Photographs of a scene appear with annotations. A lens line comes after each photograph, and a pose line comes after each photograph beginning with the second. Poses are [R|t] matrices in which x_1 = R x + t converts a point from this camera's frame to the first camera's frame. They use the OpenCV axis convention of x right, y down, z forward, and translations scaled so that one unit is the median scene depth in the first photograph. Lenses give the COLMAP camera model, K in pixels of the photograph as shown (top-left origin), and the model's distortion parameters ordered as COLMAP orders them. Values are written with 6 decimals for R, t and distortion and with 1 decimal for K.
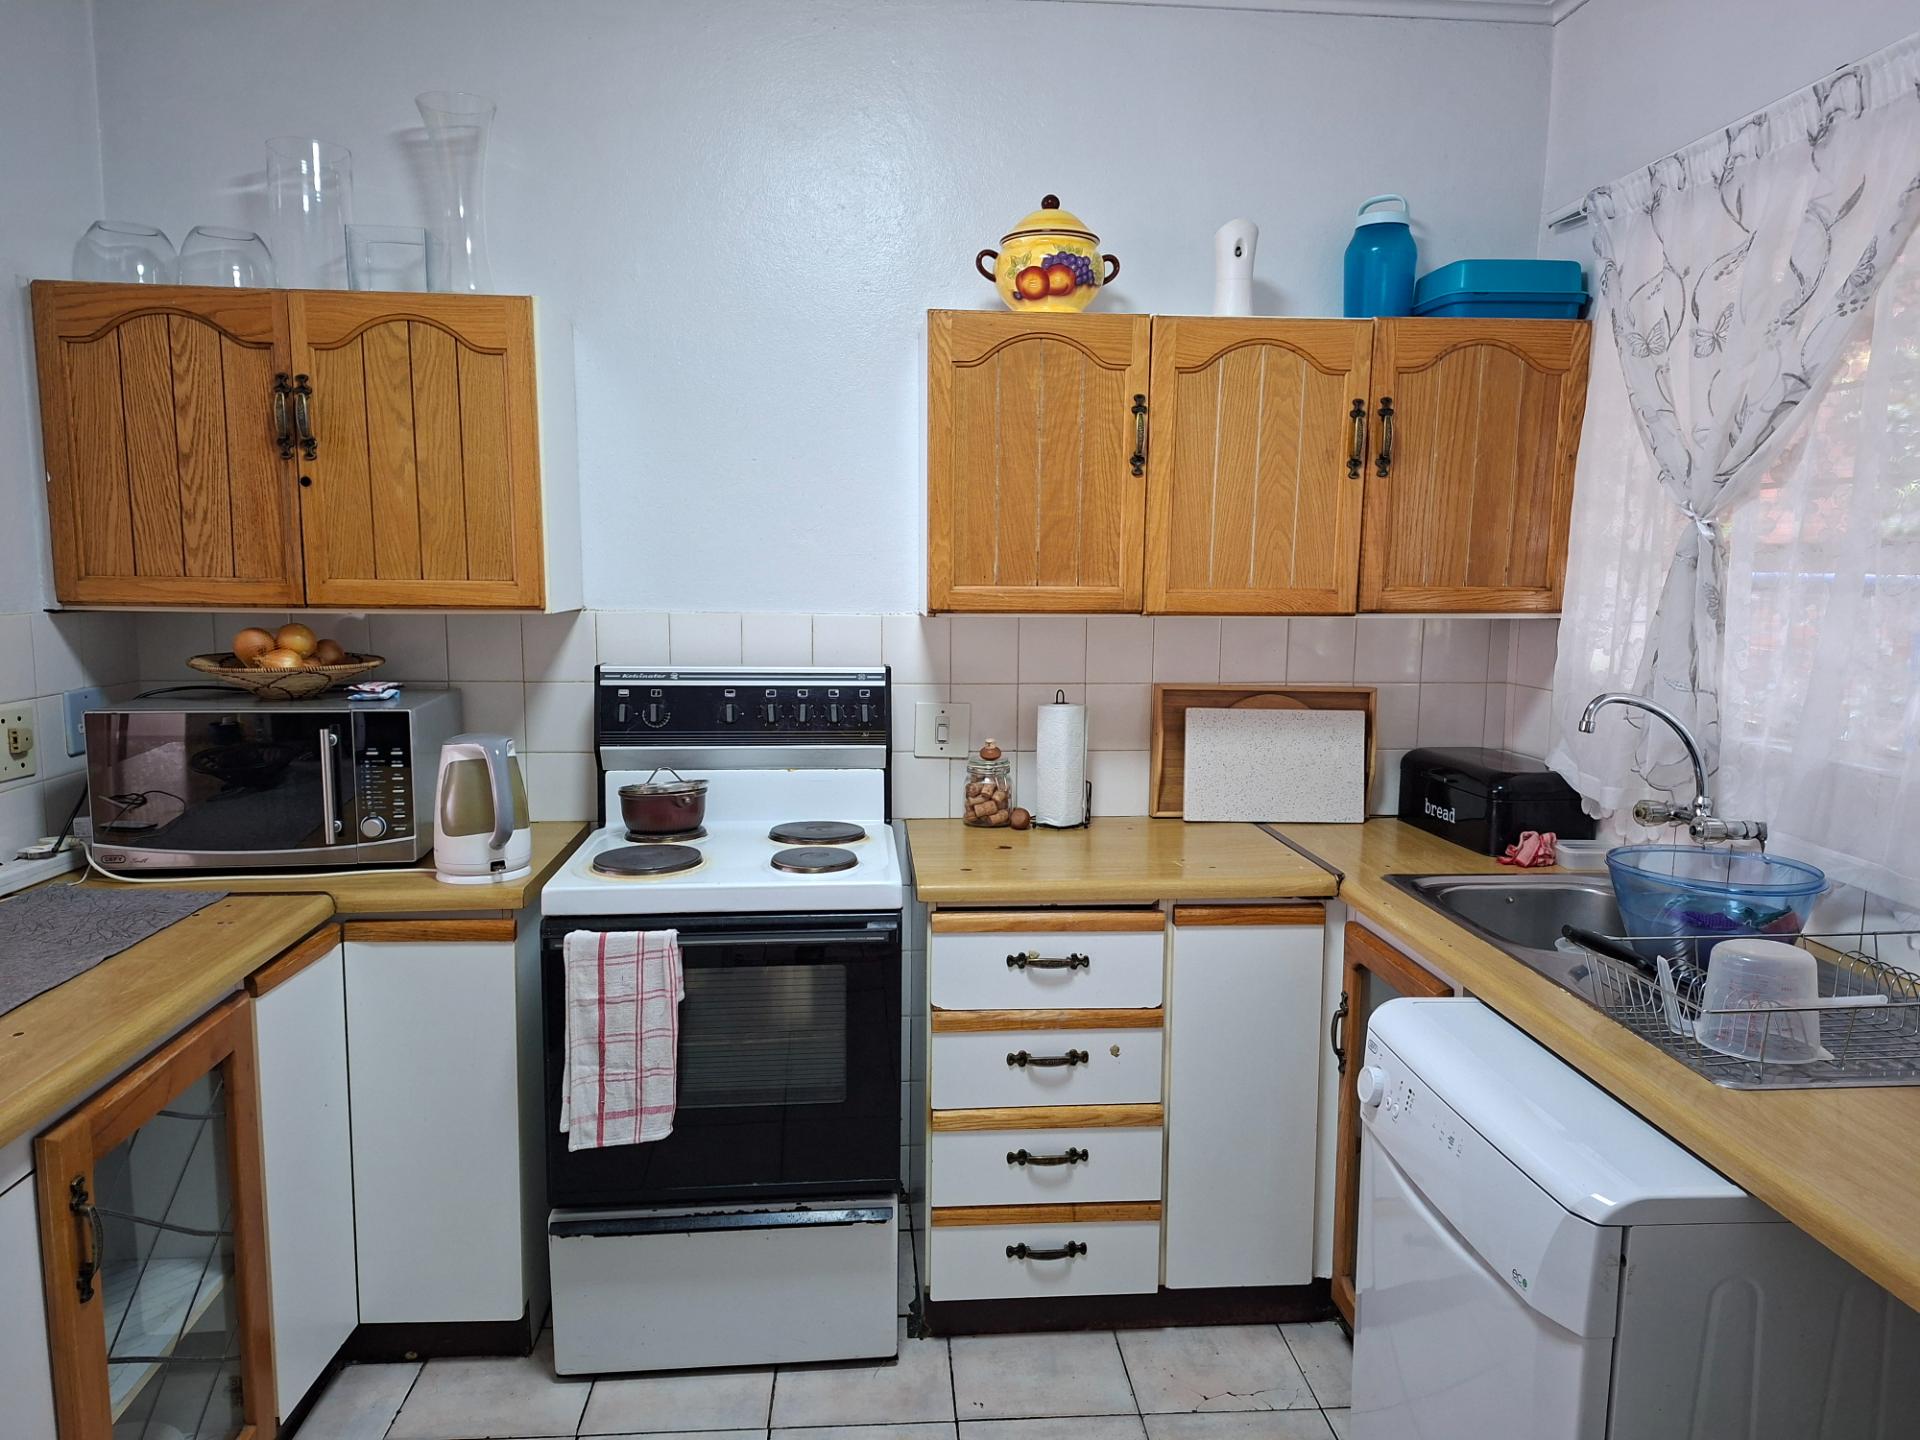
lens RADIAL K [[1253.2, 0, 960.0], [0, 1253.2, 720.0], [0, 0, 1]] dist [0.003311, -0.058533]
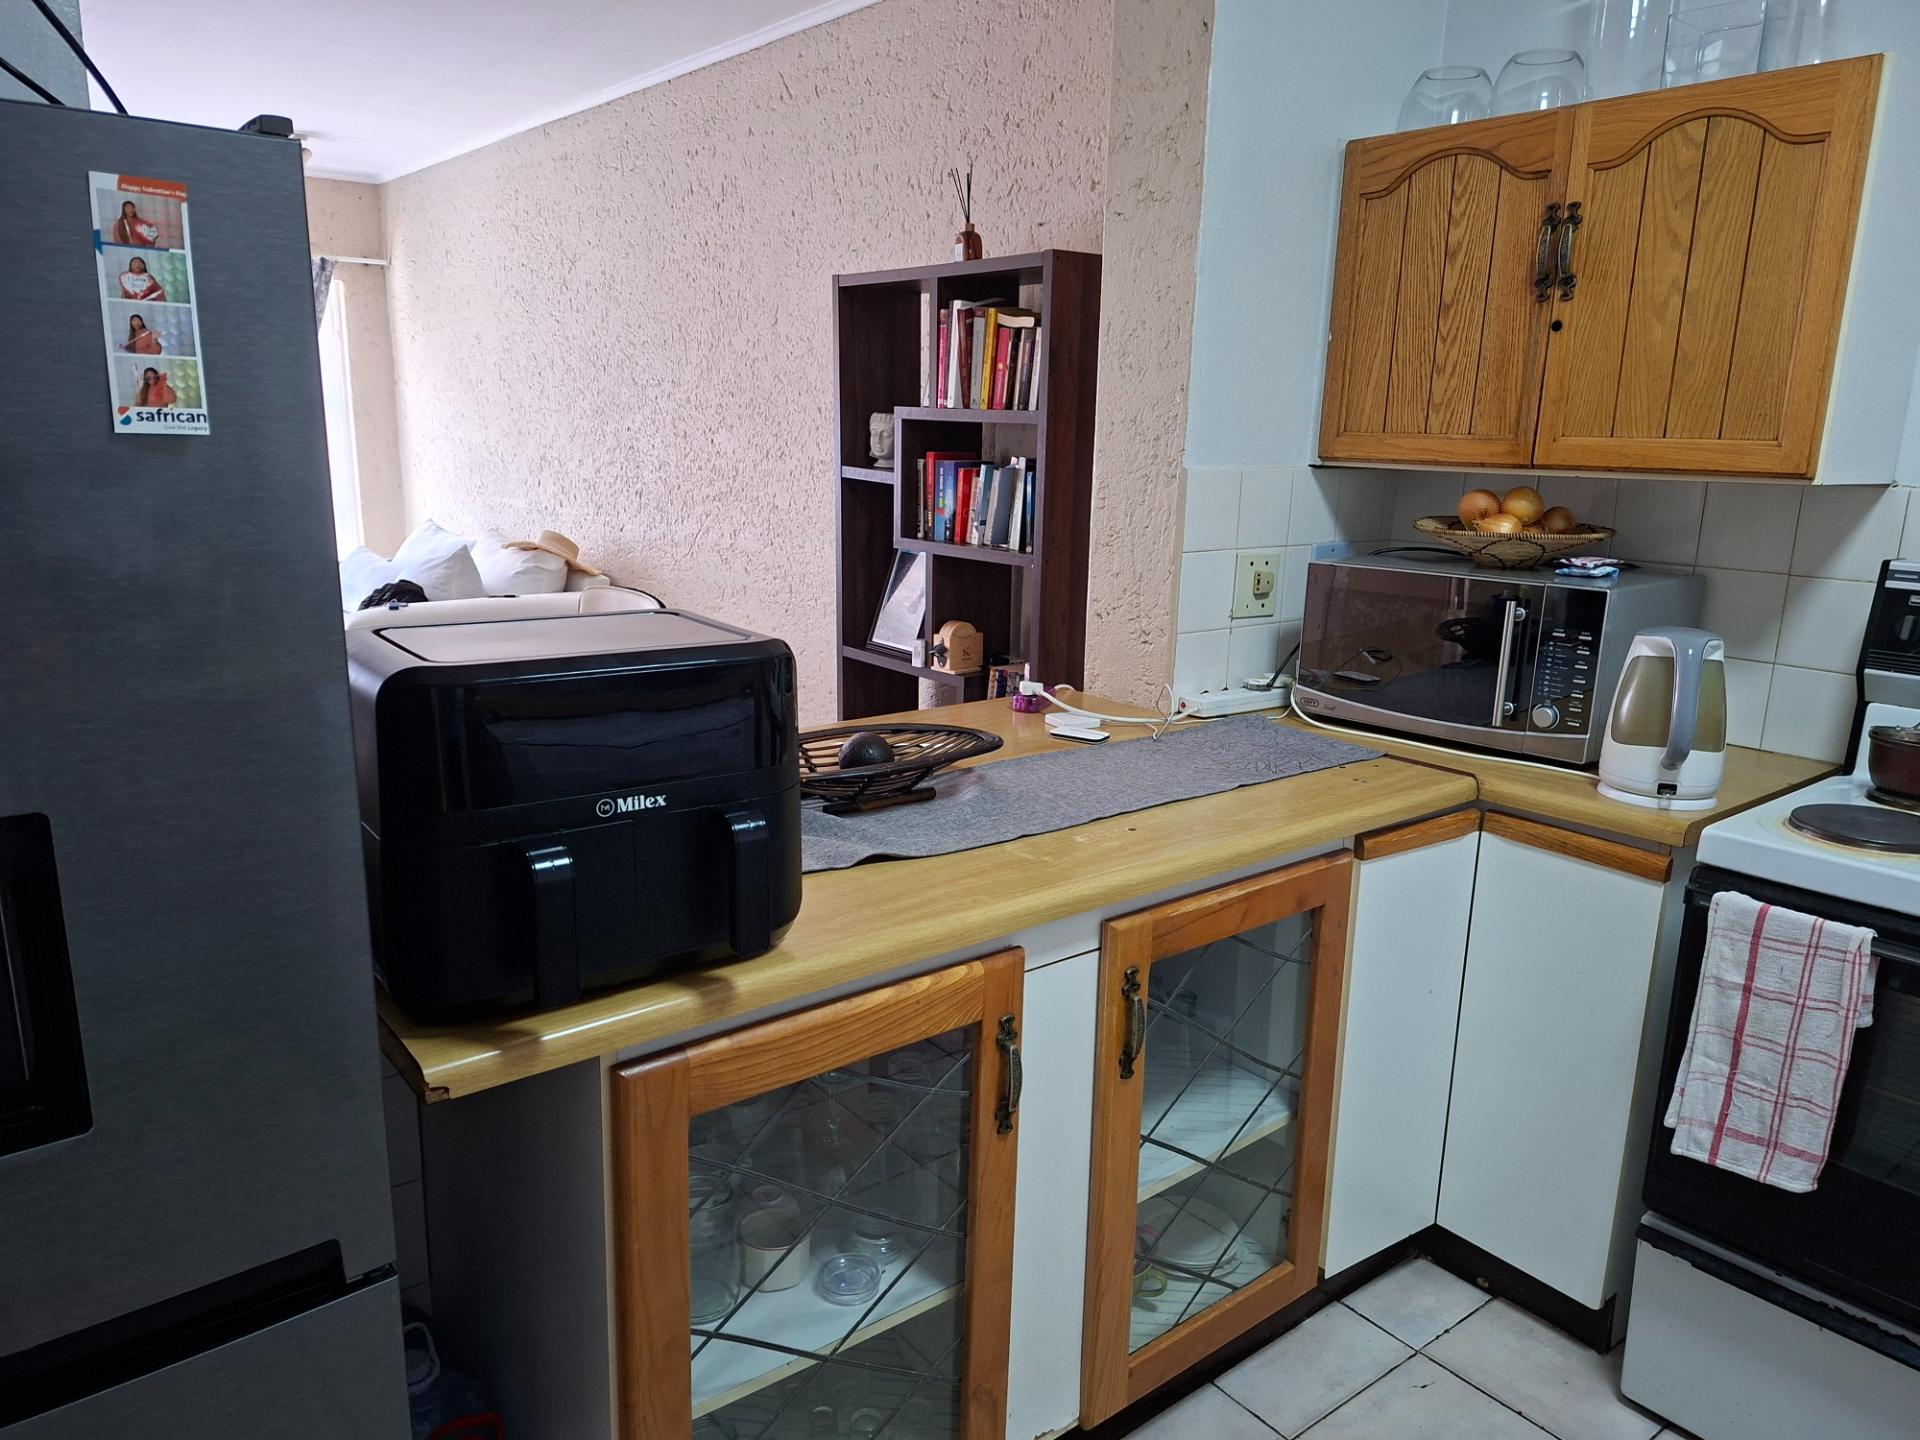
lens RADIAL K [[1284.7, 0, 955.0], [0, 1284.7, 733.4], [0, 0, 1]] dist [0.031670, -0.050578]
pose [[0.541248, 0.192639, -0.818499, 0.061687], [-0.115832, 0.981205, 0.154337, 0.003568], [0.832846, 0.011274, 0.553389, 0.135566]]
